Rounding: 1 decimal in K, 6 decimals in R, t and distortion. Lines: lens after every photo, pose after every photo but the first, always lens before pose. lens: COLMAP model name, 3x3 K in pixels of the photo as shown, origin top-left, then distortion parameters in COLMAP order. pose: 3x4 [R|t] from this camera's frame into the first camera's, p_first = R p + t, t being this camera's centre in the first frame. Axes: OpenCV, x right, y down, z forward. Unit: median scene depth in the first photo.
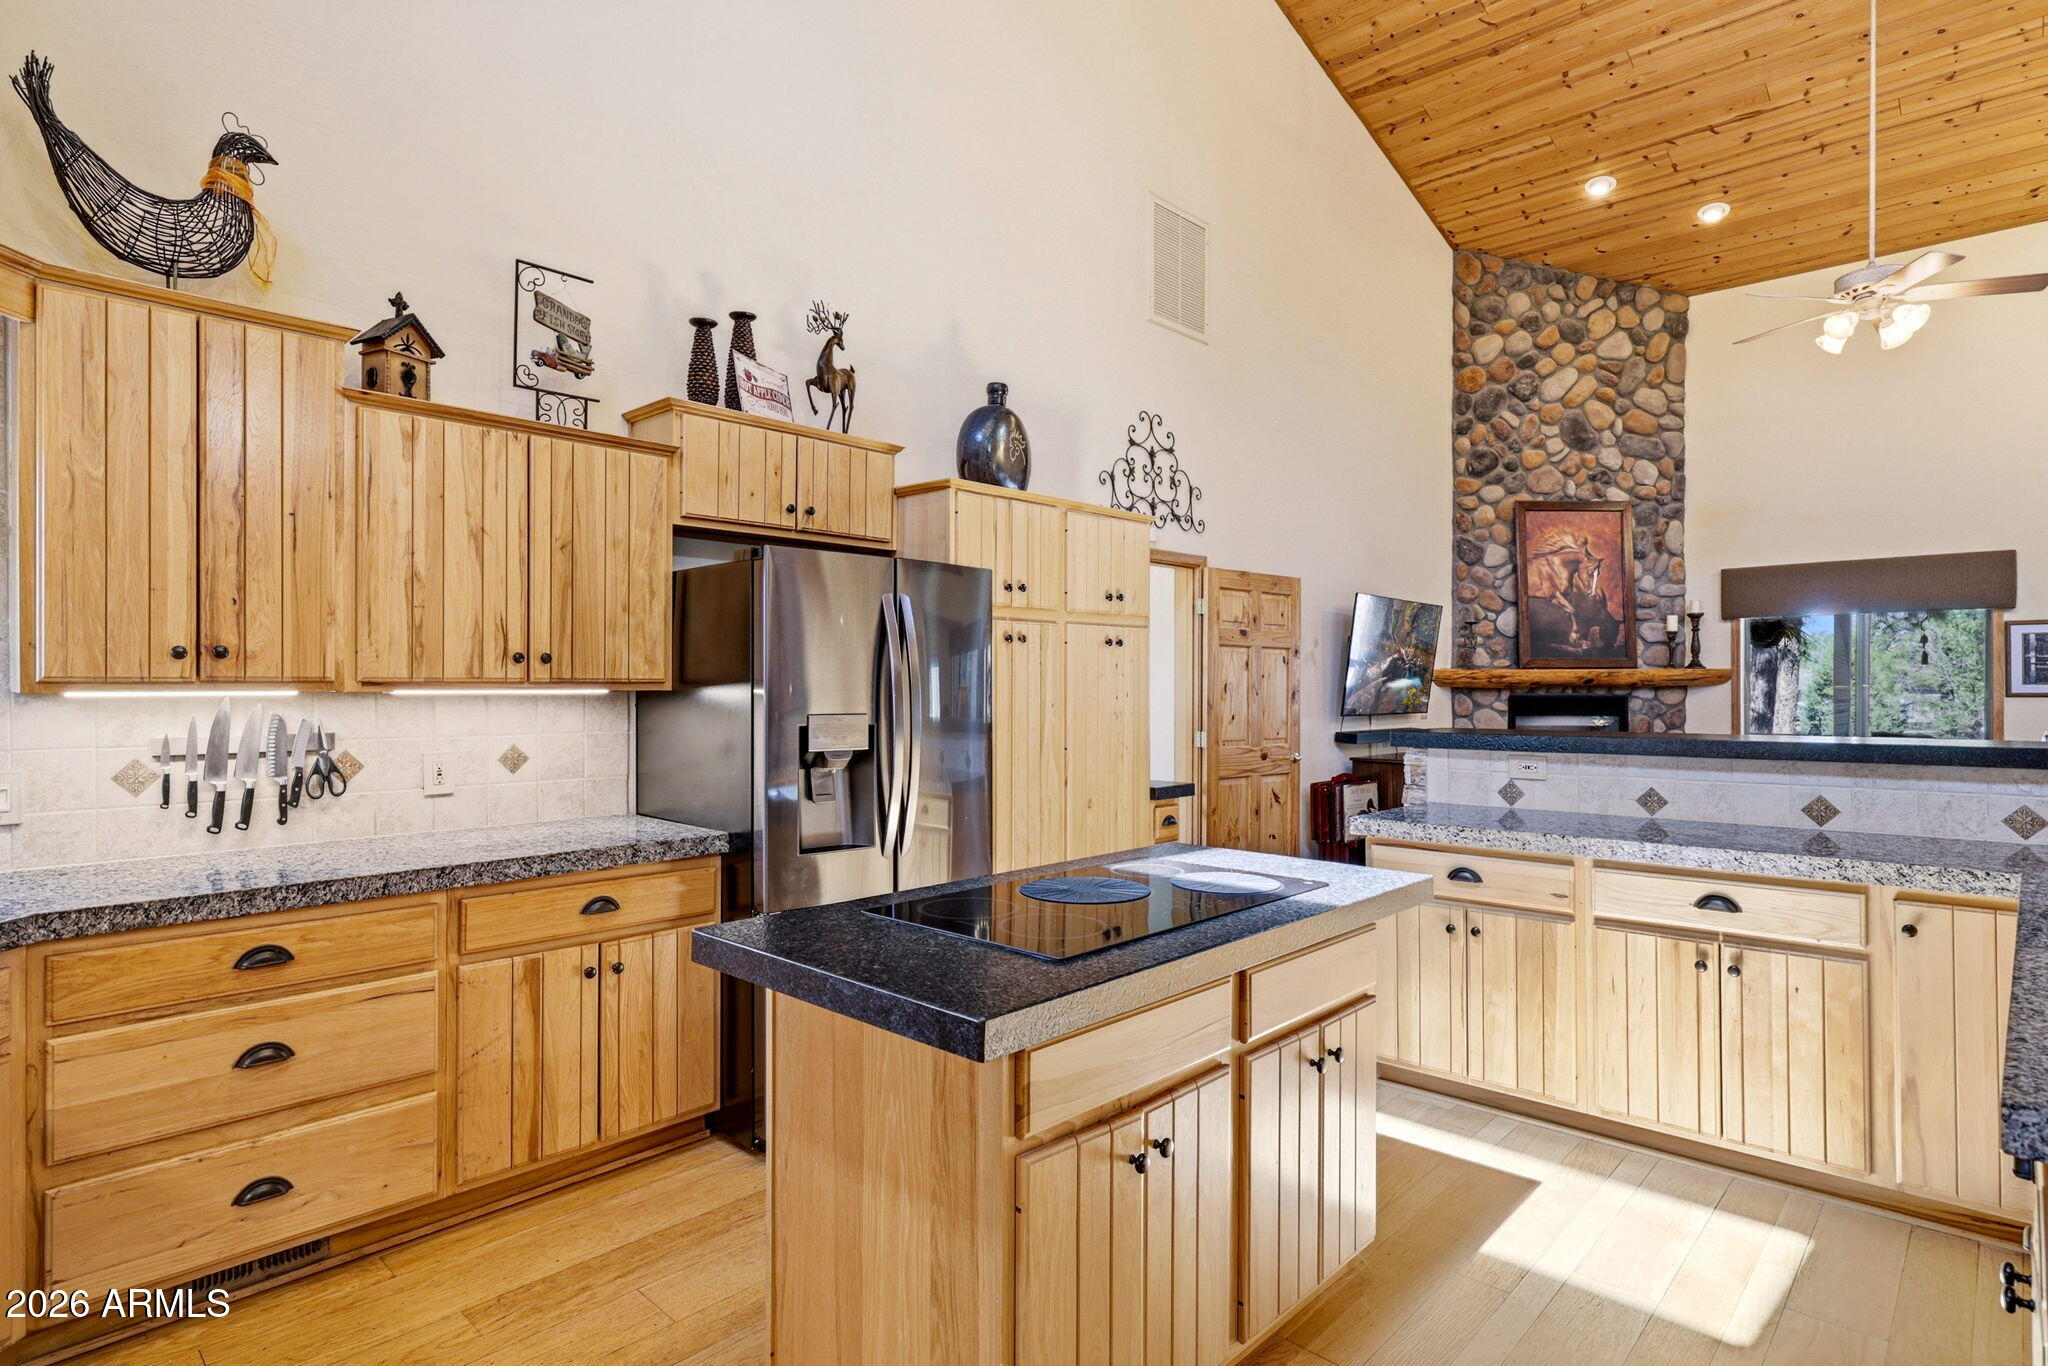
lens RADIAL K [[1035.9, 0, 1019.1], [0, 1035.9, 682.0], [0, 0, 1]] dist [0.002763, 0.000608]
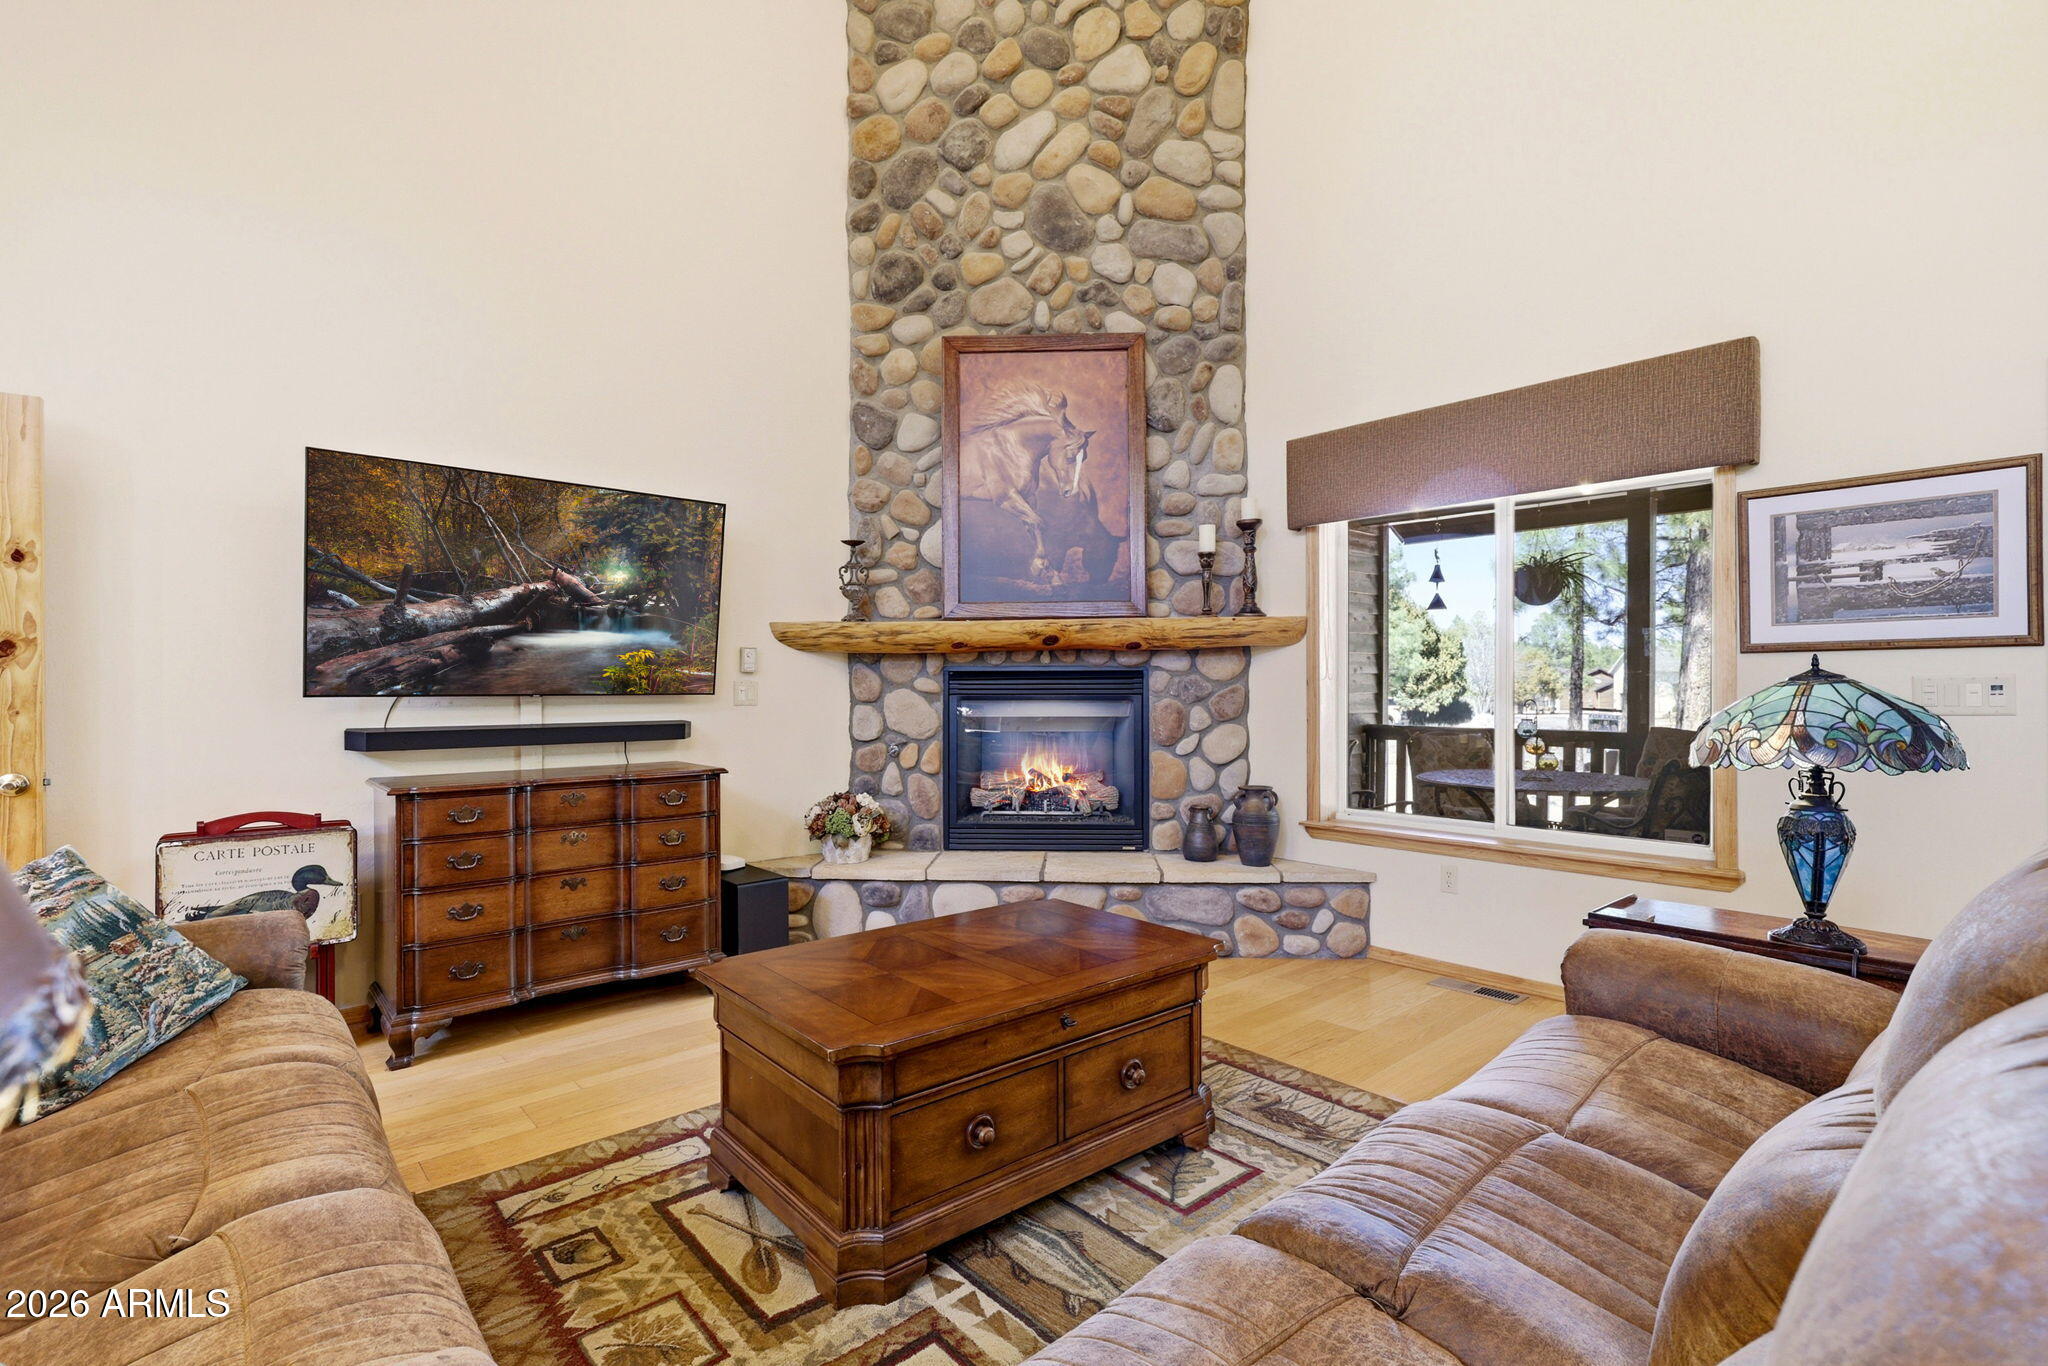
lens RADIAL K [[938.5, 0, 1027.9], [0, 938.5, 680.2], [0, 0, 1]] dist [0.009854, 0.000084]
pose [[0.996502, -0.004872, -0.083422, 0.566937], [0.004627, 0.999984, -0.003125, 0.022662], [0.083436, 0.002728, 0.996509, 0.466954]]
